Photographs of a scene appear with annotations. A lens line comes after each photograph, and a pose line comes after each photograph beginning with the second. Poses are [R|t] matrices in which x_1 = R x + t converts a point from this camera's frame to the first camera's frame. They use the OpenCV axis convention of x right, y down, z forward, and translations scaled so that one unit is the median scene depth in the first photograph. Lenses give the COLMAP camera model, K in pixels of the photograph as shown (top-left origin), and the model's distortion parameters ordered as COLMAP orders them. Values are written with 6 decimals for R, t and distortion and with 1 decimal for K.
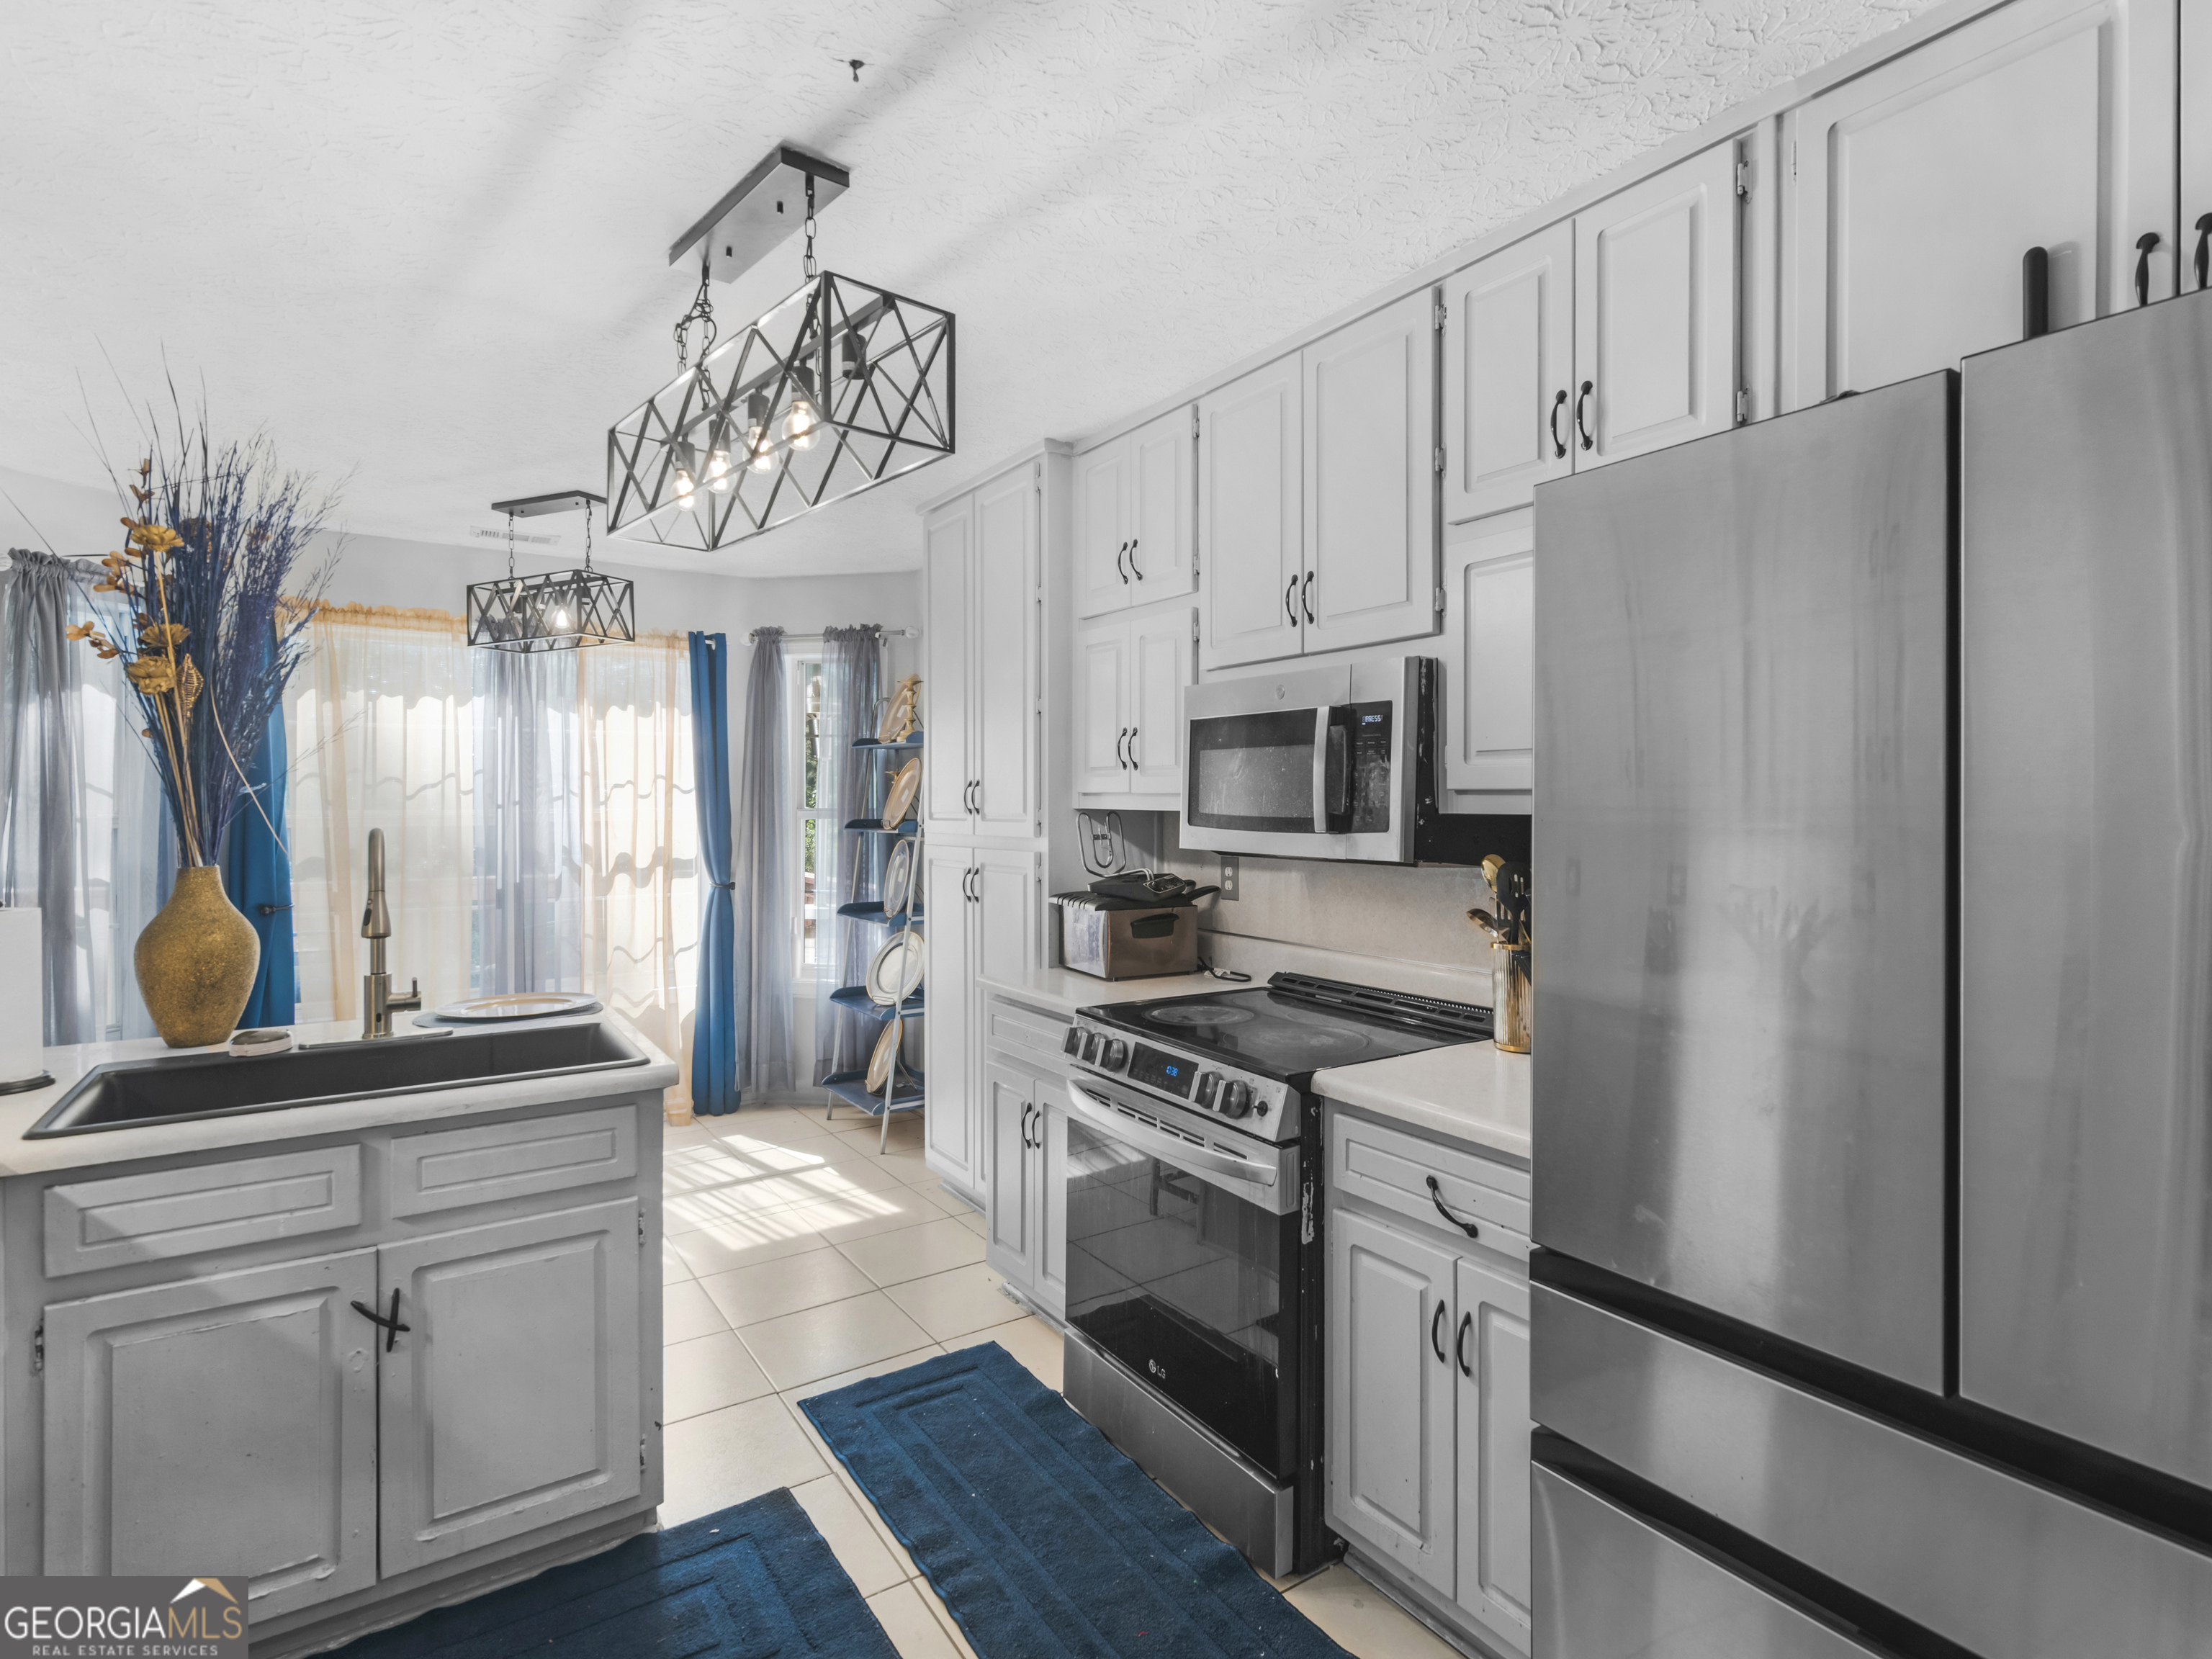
lens RADIAL K [[1140.2, 0, 1161.4], [0, 1140.2, 805.7], [0, 0, 1]] dist [0.006251, -0.000280]
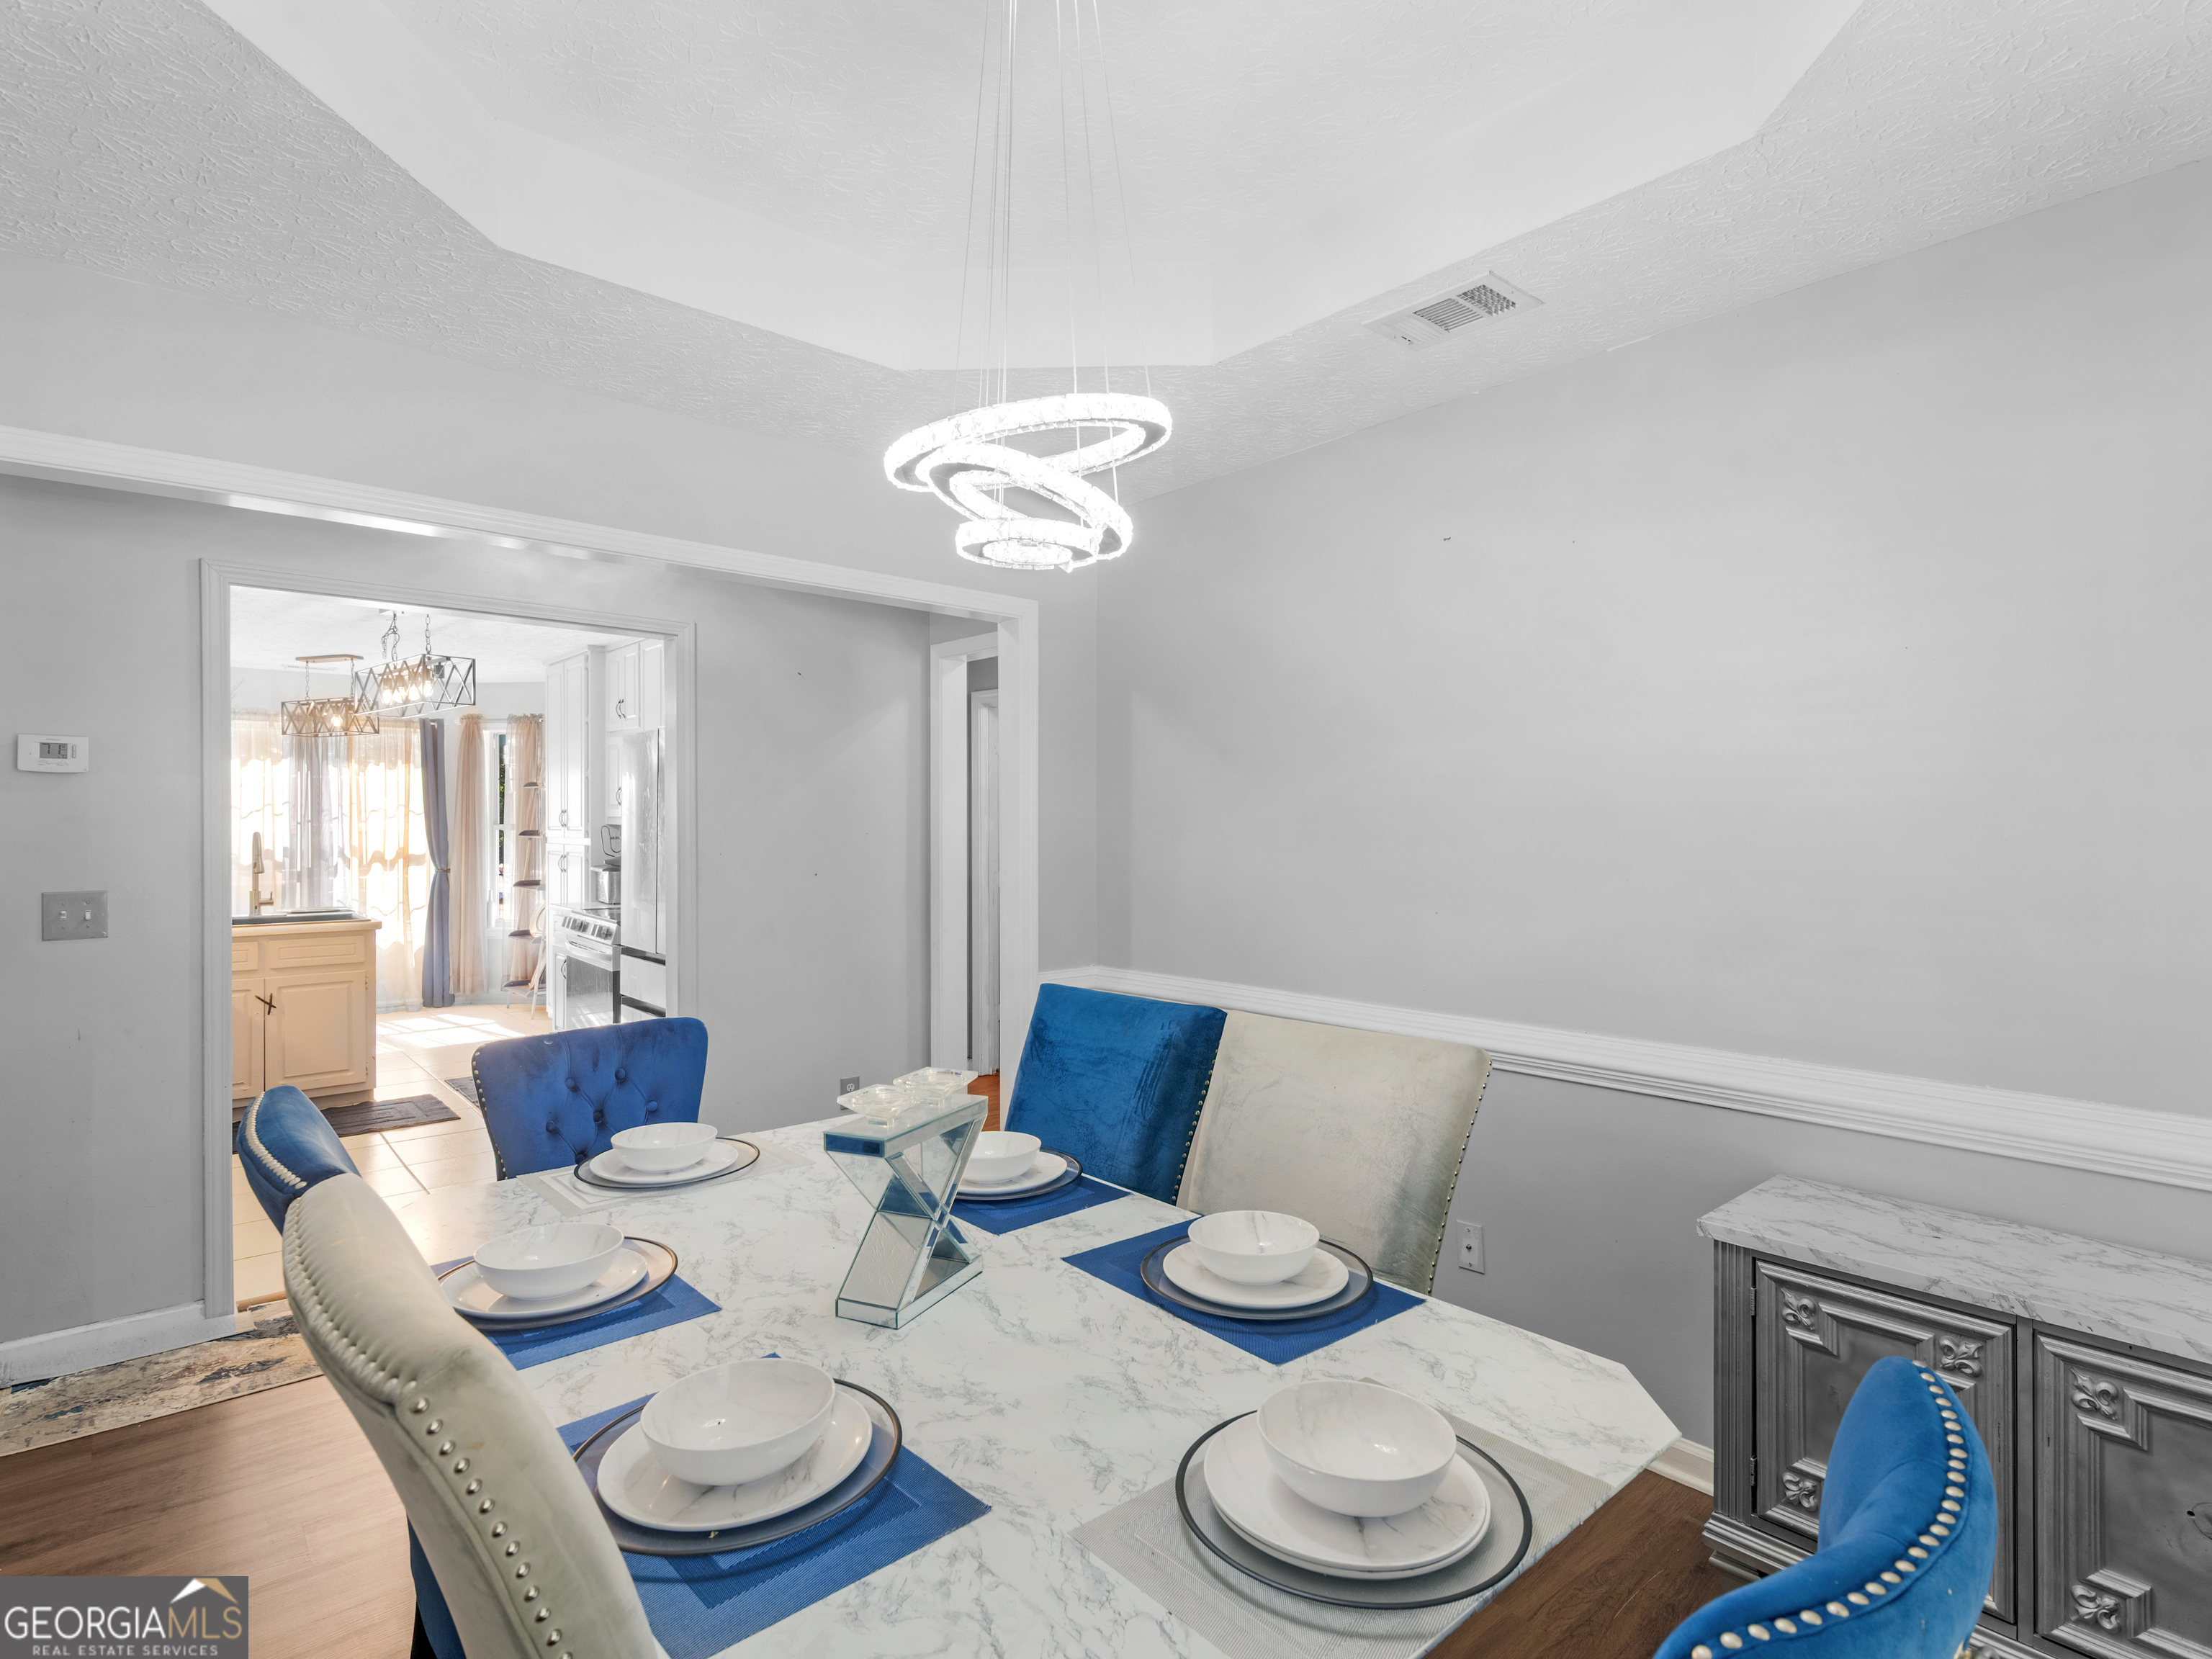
lens RADIAL K [[1140.2, 0, 1116.3], [0, 1140.2, 823.1], [0, 0, 1]] dist [0.006251, -0.000280]
pose [[0.994109, 0.000530, 0.108382, 0.520347], [-0.000752, 0.999998, 0.002006, -0.003756], [-0.108381, -0.002076, 0.994107, -0.961987]]
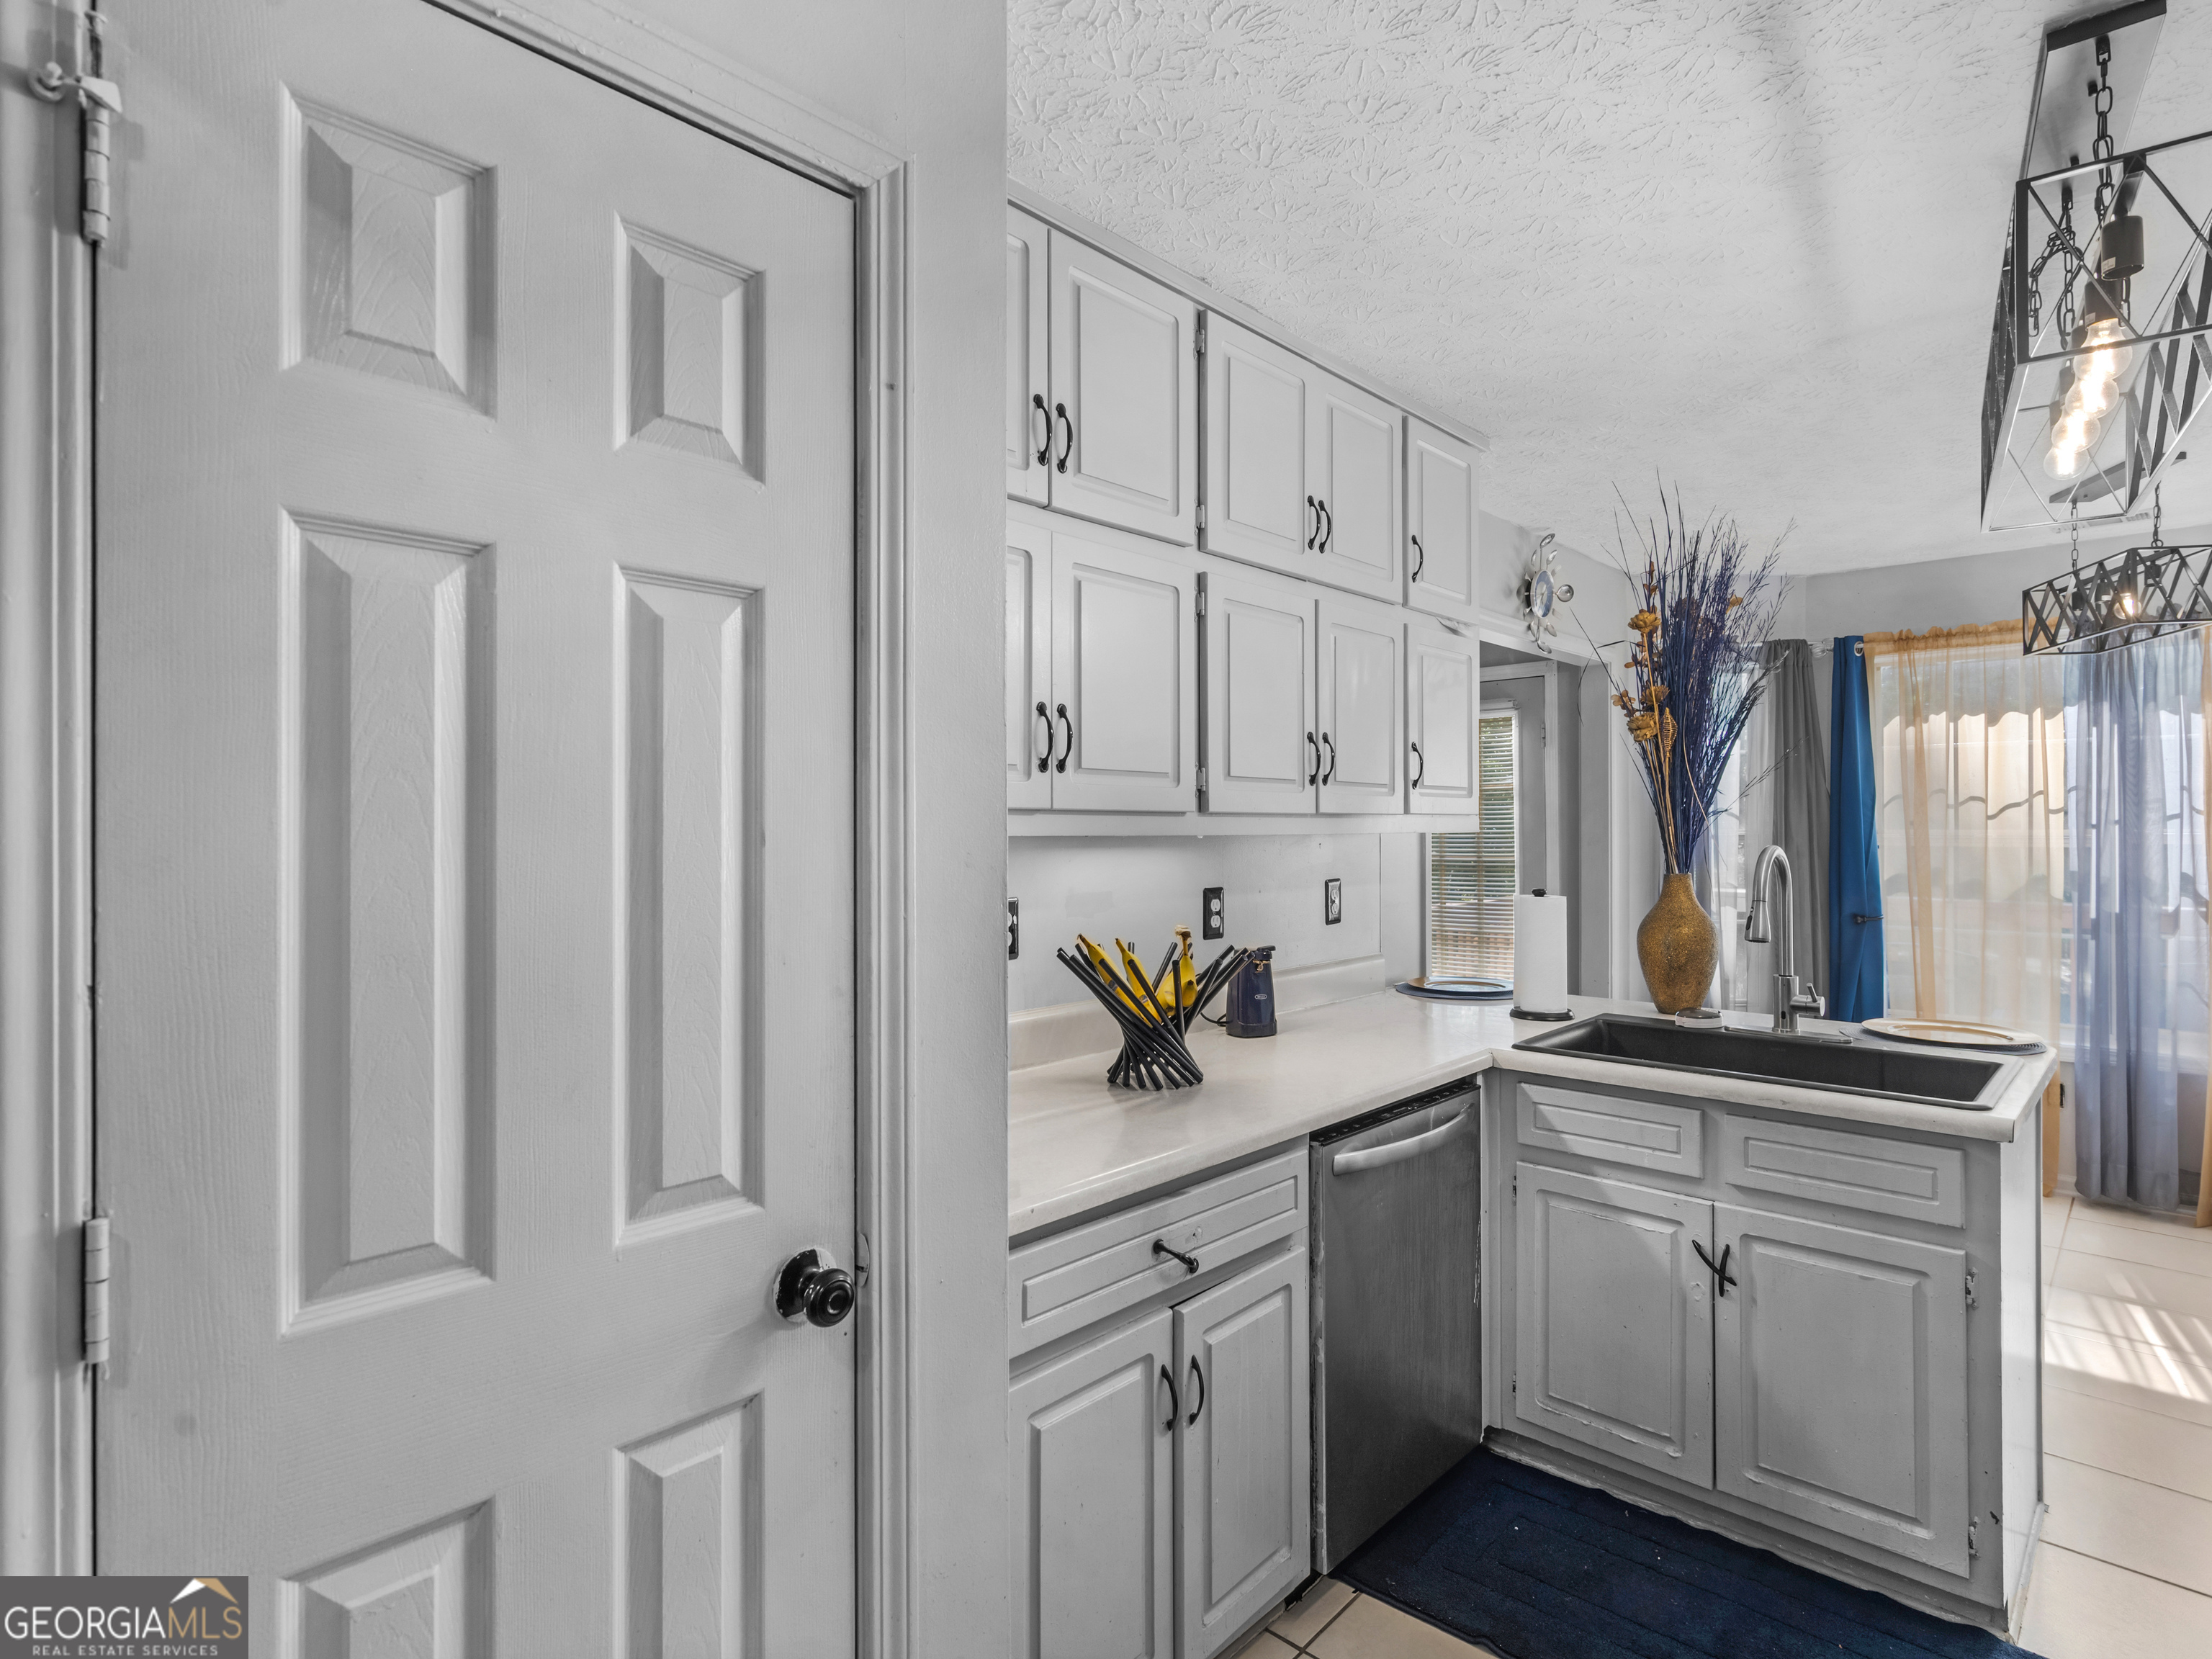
lens RADIAL K [[1140.2, 0, 1121.9], [0, 1140.2, 821.6], [0, 0, 1]] dist [0.006251, -0.000280]
pose [[0.213691, -0.005750, -0.976884, 0.153420], [0.002151, 0.999983, -0.005415, 0.000436], [0.976899, -0.000944, 0.213700, 0.074264]]
